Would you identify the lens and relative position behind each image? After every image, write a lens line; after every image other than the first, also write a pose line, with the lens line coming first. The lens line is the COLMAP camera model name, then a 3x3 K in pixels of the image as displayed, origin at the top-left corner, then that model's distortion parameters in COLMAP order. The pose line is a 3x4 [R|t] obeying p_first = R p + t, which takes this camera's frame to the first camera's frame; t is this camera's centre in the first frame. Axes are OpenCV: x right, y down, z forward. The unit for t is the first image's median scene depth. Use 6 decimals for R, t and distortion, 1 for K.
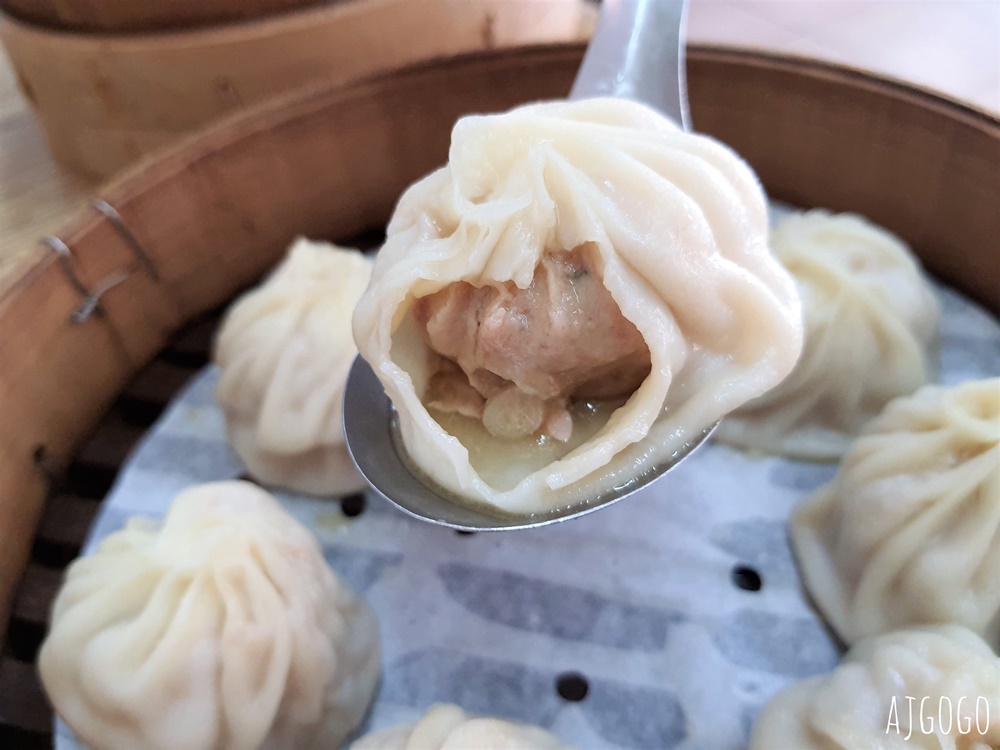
lens RADIAL K [[853.7, 0, 481.2], [0, 853.7, 372.3], [0, 0, 1]] dist [0.086432, -0.267692]
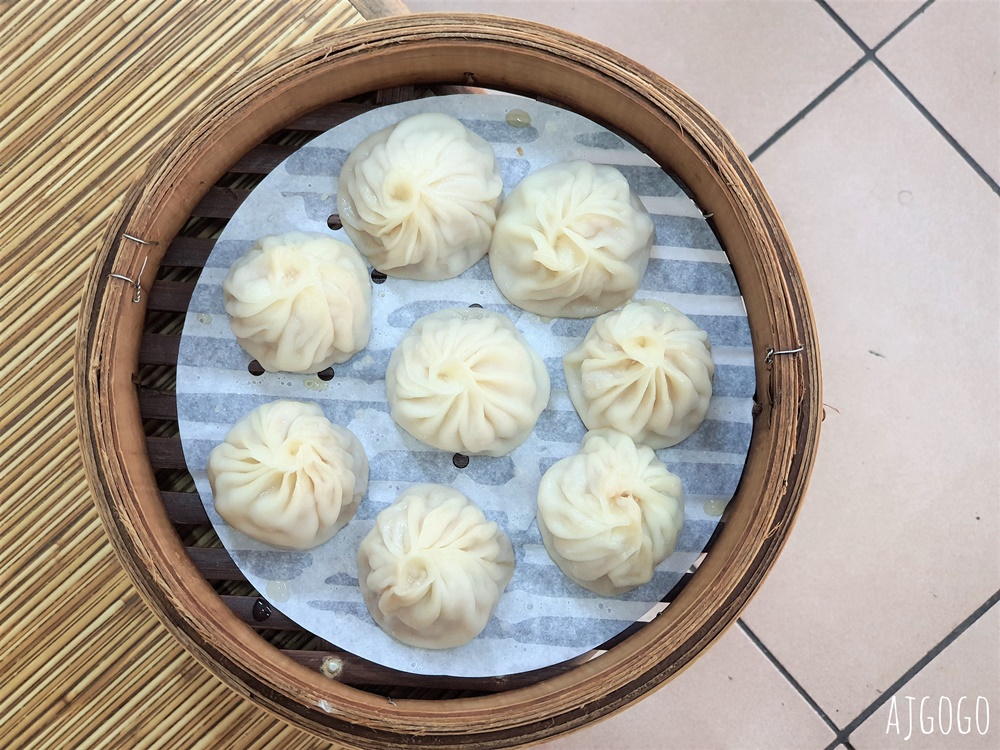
lens RADIAL K [[1744.4, 0, 500.0], [0, 1744.4, 375.0], [0, 0, 1]] dist [0.125039, 0.040474]
pose [[0.974307, -0.175366, 0.141328, -0.317560], [0.046620, 0.770931, 0.635210, -2.156511], [-0.220348, -0.612301, 0.759299, -1.845752]]
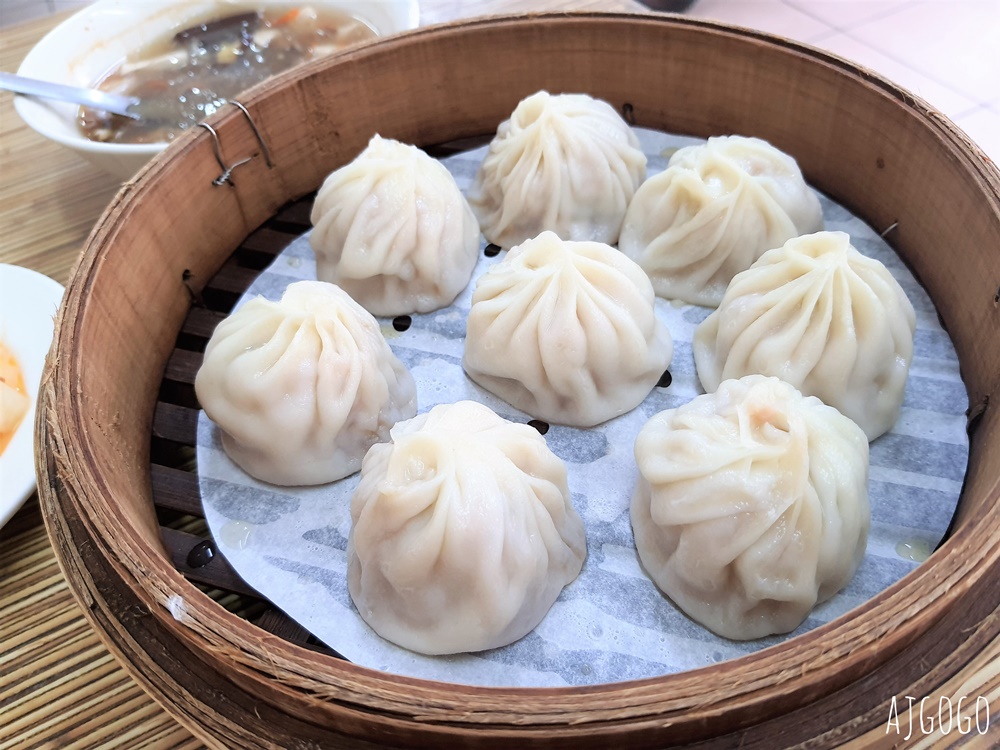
lens RADIAL K [[819.2, 0, 505.4], [0, 819.2, 387.4], [0, 0, 1]] dist [0.086079, -0.230993]
pose [[0.997816, 0.063971, -0.016457, 0.057957], [-0.063384, 0.997409, 0.034019, 0.215810], [0.018590, -0.032902, 0.999286, -0.409031]]
